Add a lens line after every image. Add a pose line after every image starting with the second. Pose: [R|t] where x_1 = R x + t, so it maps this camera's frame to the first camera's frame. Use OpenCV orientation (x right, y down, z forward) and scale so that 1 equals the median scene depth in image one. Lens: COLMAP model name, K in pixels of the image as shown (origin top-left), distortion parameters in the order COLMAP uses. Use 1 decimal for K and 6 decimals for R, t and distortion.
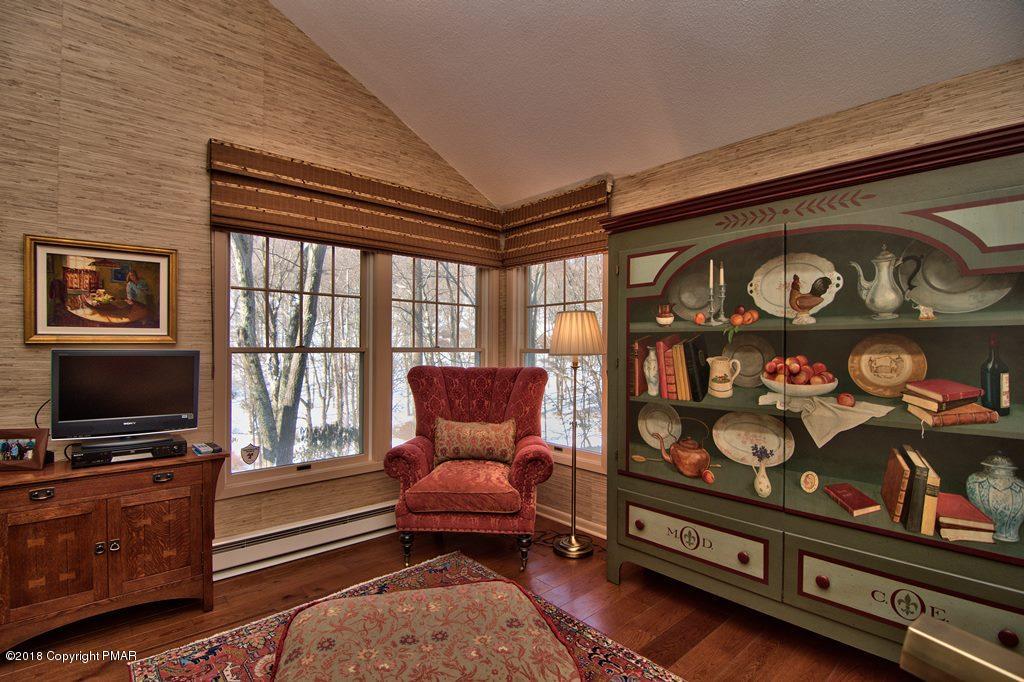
lens RADIAL K [[487.1, 0, 508.5], [0, 487.1, 348.2], [0, 0, 1]] dist [-0.005893, -0.010980]
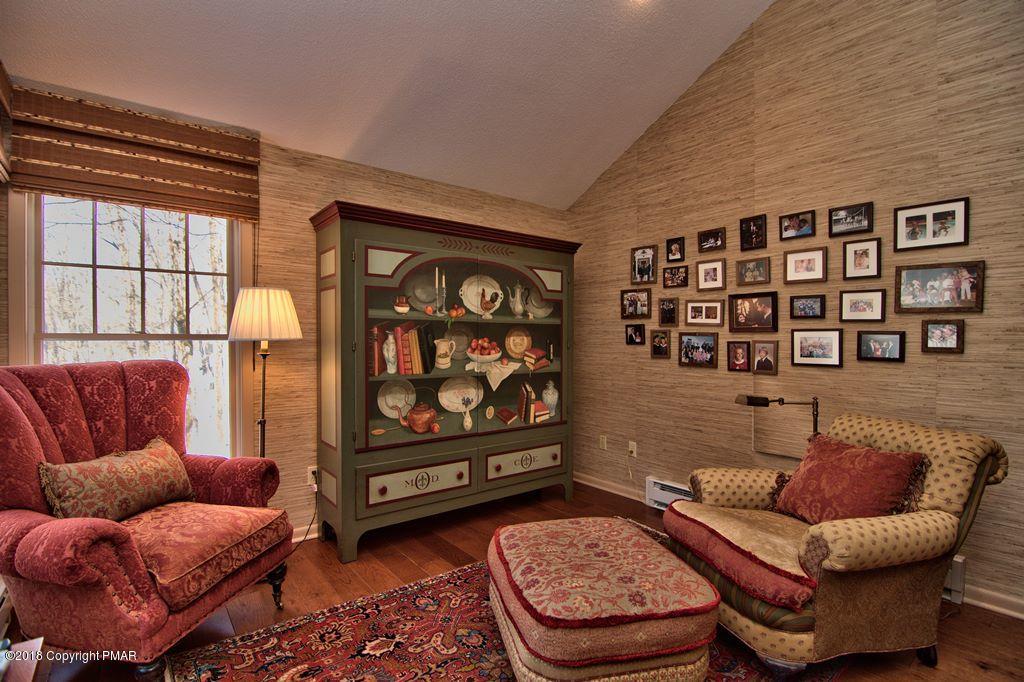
lens RADIAL K [[487.1, 0, 508.5], [0, 487.1, 348.2], [0, 0, 1]] dist [-0.005893, -0.010980]
pose [[0.068159, -0.017827, 0.997515, -0.935997], [0.001887, 0.999841, 0.017740, 0.019120], [-0.997673, 0.000673, 0.068182, 0.721708]]
